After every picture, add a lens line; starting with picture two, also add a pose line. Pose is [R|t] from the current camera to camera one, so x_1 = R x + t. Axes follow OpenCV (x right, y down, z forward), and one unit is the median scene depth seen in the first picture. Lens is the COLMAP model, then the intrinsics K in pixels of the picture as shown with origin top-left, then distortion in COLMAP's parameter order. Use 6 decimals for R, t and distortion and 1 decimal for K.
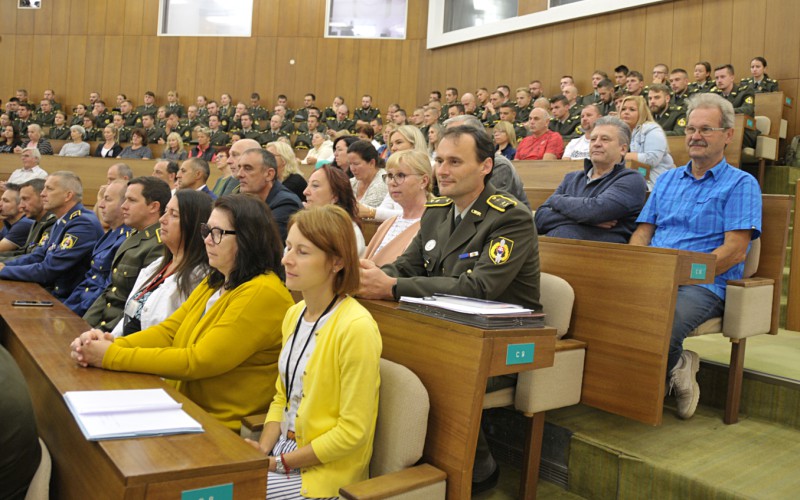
lens RADIAL K [[630.8, 0, 400.0], [0, 630.8, 250.0], [0, 0, 1]] dist [-0.162379, 0.130784]
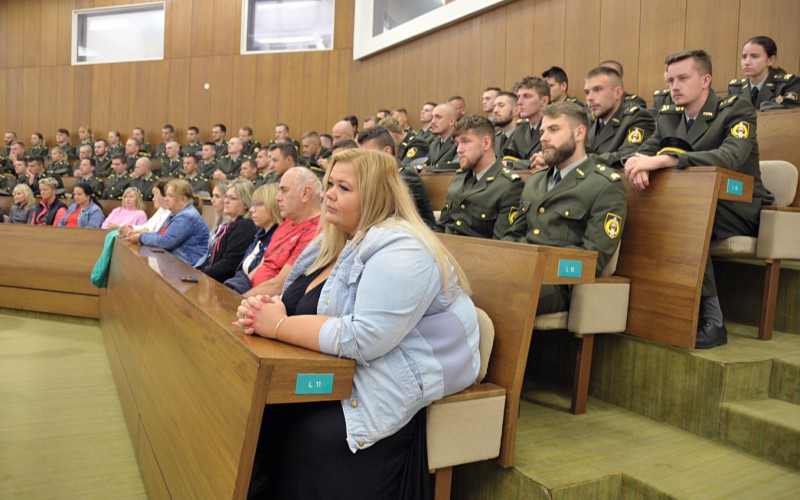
lens RADIAL K [[587.0, 0, 380.5], [0, 587.0, 253.4], [0, 0, 1]] dist [-0.146811, 0.092511]
pose [[0.984450, -0.003328, -0.175632, 0.200632], [0.004279, 0.999978, 0.005036, -0.082707], [0.175611, -0.005709, 0.984443, 0.284015]]
